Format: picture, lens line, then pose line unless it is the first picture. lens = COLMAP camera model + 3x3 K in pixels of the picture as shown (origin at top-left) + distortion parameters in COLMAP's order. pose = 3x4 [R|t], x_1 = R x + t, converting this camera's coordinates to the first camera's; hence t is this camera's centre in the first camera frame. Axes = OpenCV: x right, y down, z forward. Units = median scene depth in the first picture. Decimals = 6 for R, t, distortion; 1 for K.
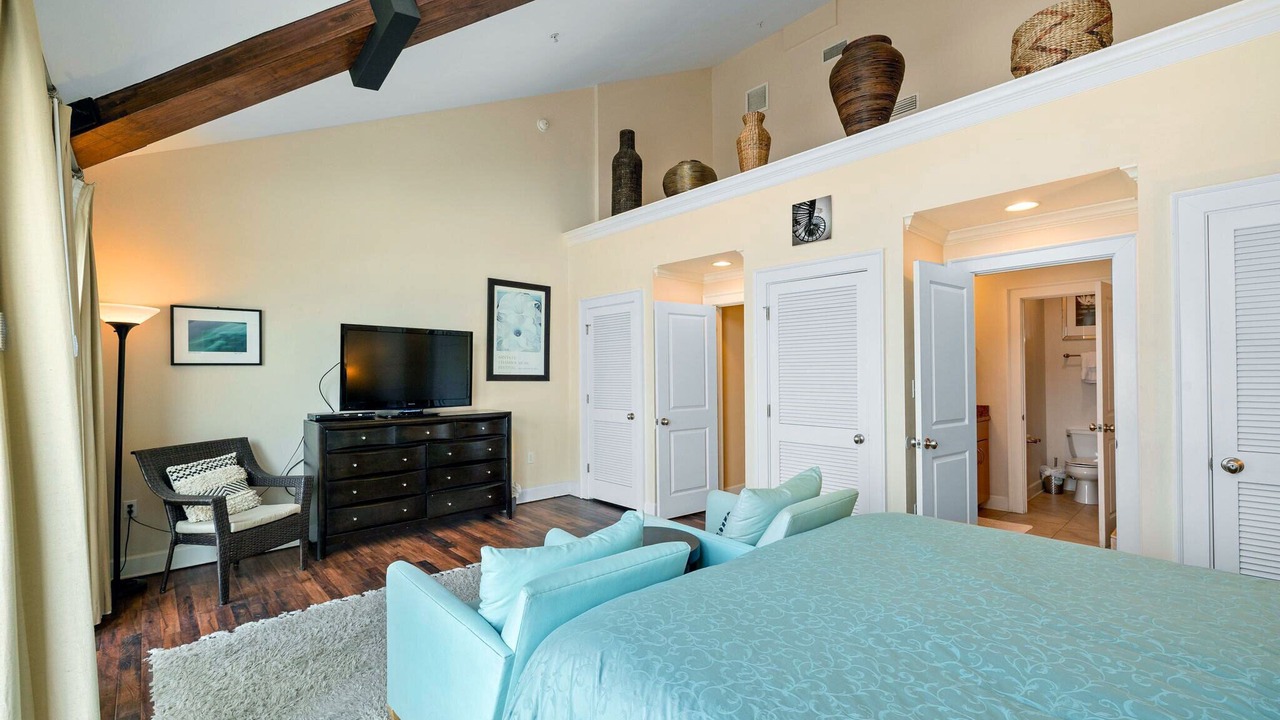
lens RADIAL K [[536.0, 0, 639.4], [0, 536.0, 368.2], [0, 0, 1]] dist [0.003625, -0.000007]
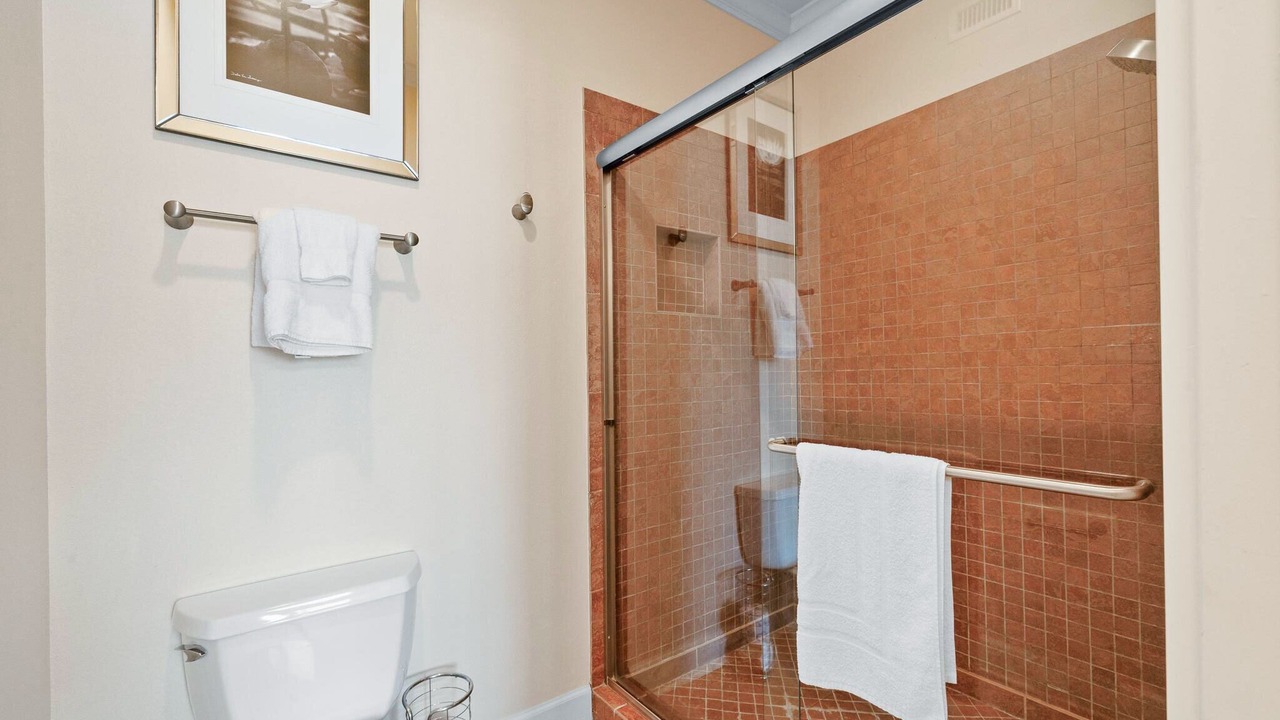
lens RADIAL K [[536.0, 0, 639.7], [0, 536.0, 365.9], [0, 0, 1]] dist [0.003625, -0.000007]
pose [[0.085060, 0.012761, 0.996294, 0.634520], [-0.000015, 0.999918, -0.012806, 0.033221], [-0.996376, 0.001074, 0.085053, 0.839498]]
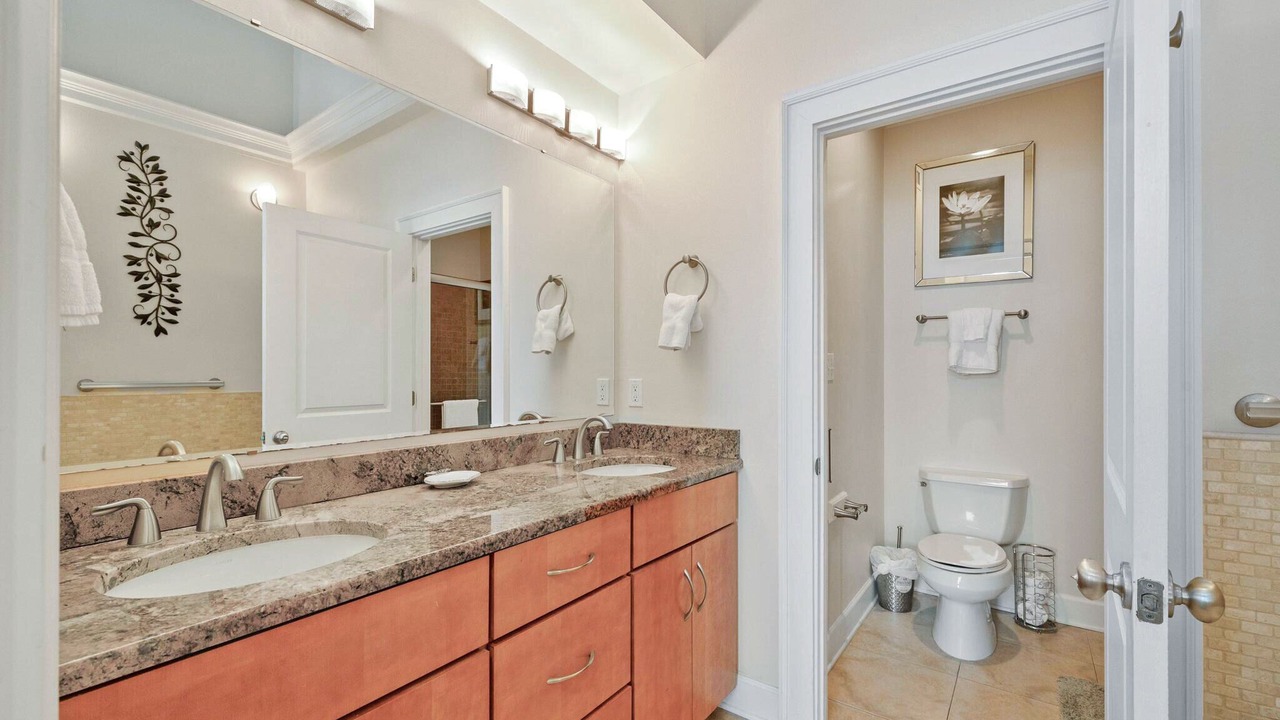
lens RADIAL K [[536.0, 0, 638.6], [0, 536.0, 365.9], [0, 0, 1]] dist [0.003625, -0.000007]
pose [[0.980064, 0.012129, 0.198314, 0.454778], [-0.012189, 0.999925, -0.000914, 0.024044], [-0.198310, -0.001521, 0.980138, 0.583163]]
